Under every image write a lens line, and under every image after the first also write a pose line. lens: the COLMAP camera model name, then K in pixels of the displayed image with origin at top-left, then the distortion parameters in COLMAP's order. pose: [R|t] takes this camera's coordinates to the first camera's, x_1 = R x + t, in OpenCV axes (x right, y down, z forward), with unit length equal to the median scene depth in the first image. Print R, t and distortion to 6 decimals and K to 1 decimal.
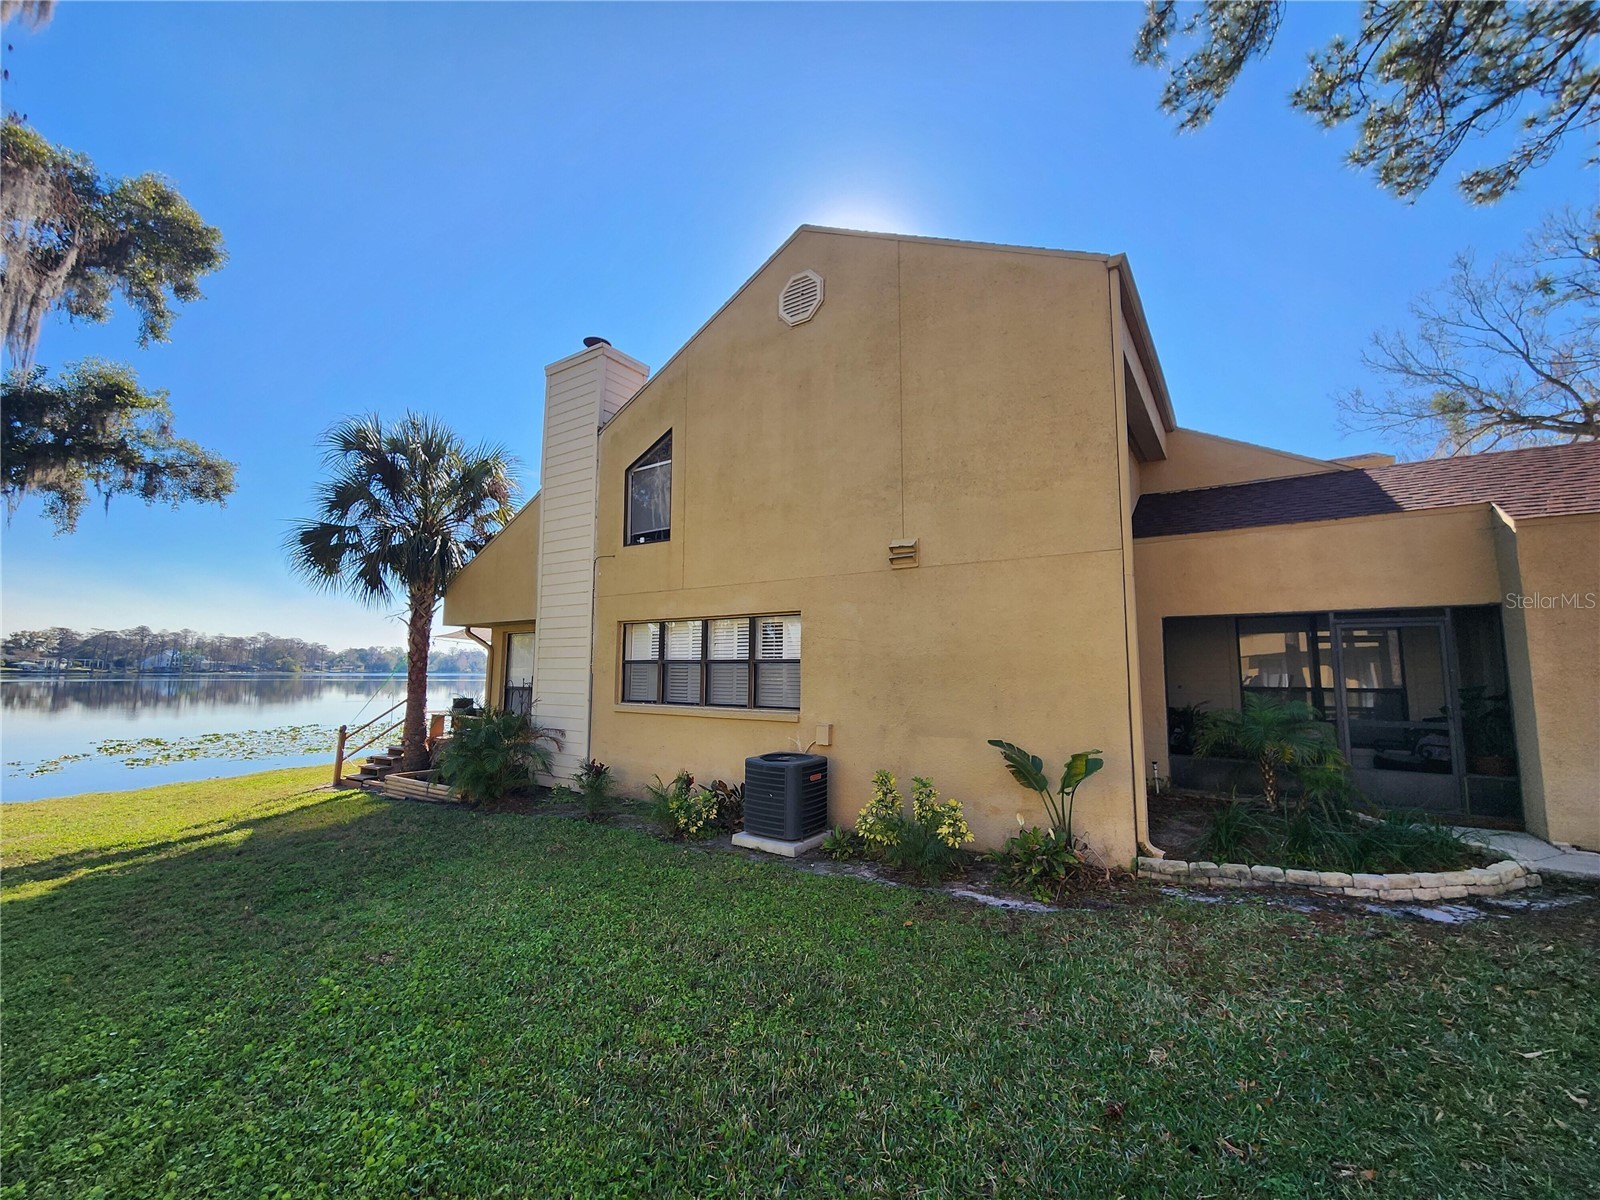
lens RADIAL K [[653.6, 0, 800.1], [0, 653.6, 602.9], [0, 0, 1]] dist [-0.000352, -0.000520]
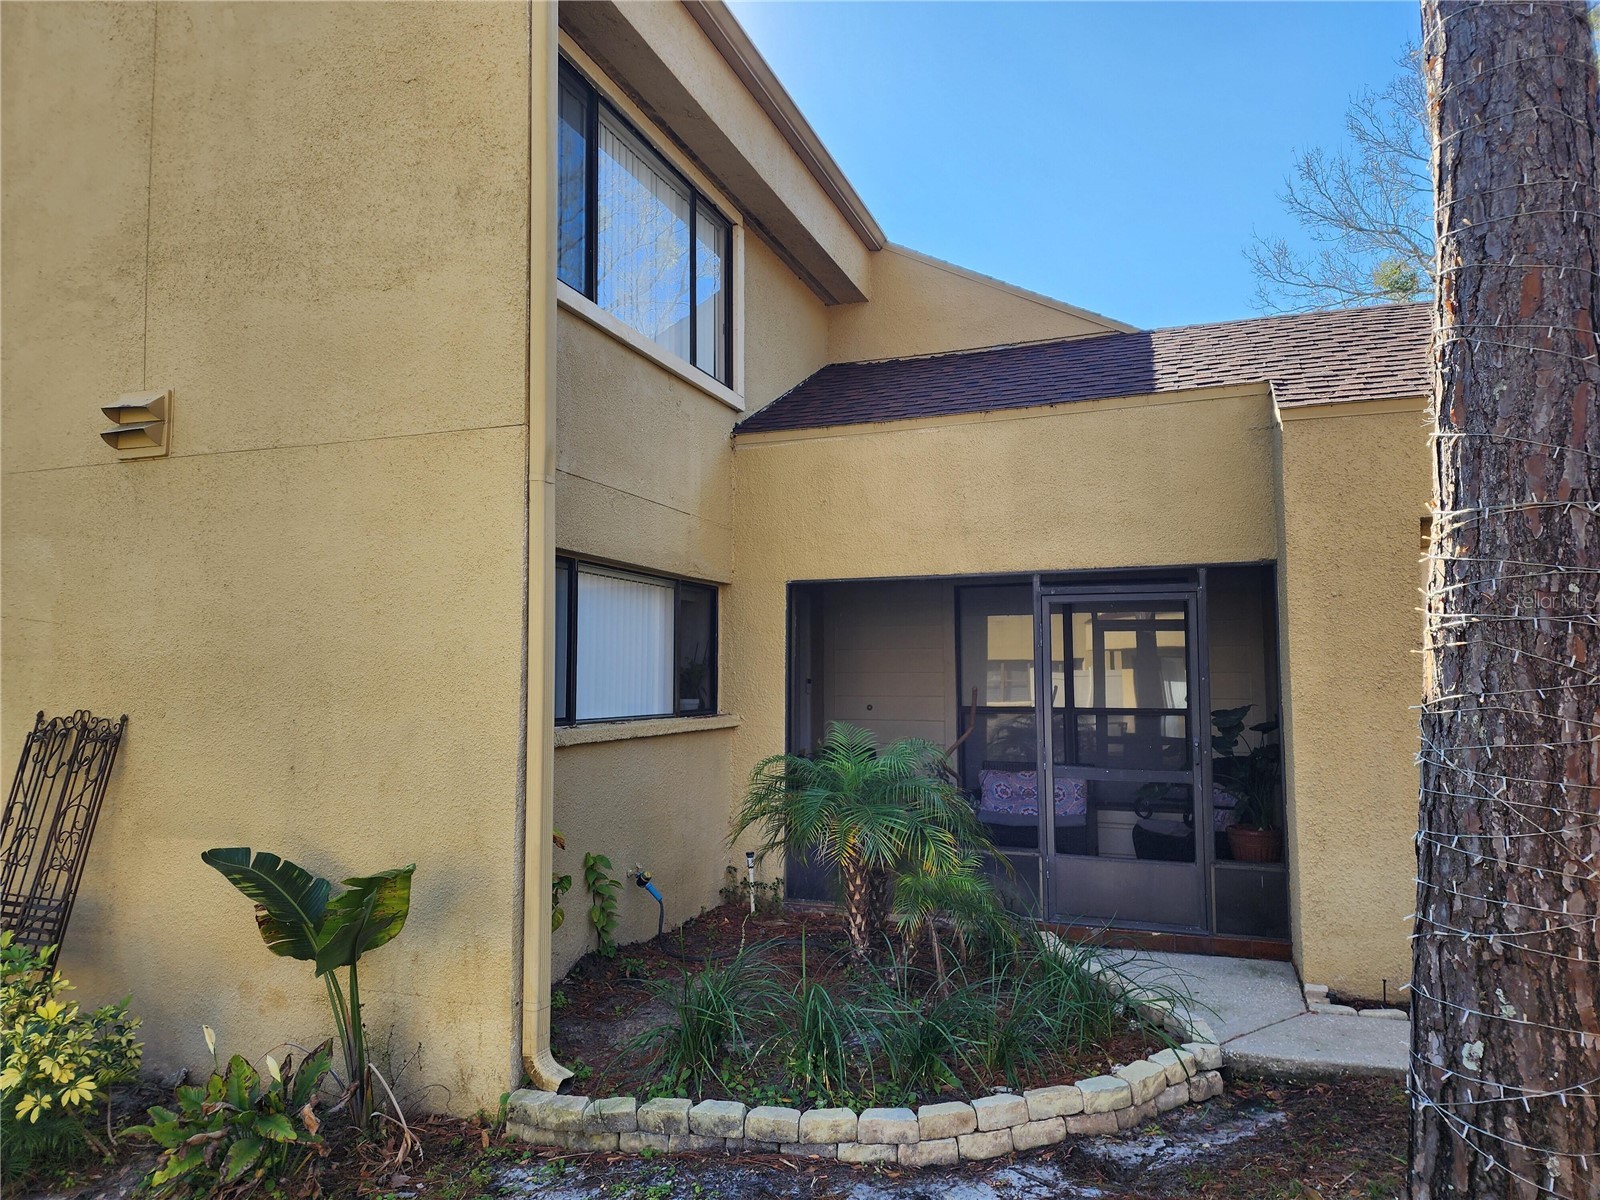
lens RADIAL K [[1066.4, 0, 798.3], [0, 1066.4, 606.1], [0, 0, 1]] dist [0.041948, -0.013484]
pose [[0.970363, 0.008539, 0.241503, 0.456809], [-0.017505, 0.999234, 0.035006, 0.014968], [-0.241019, -0.038196, 0.969769, 0.198215]]
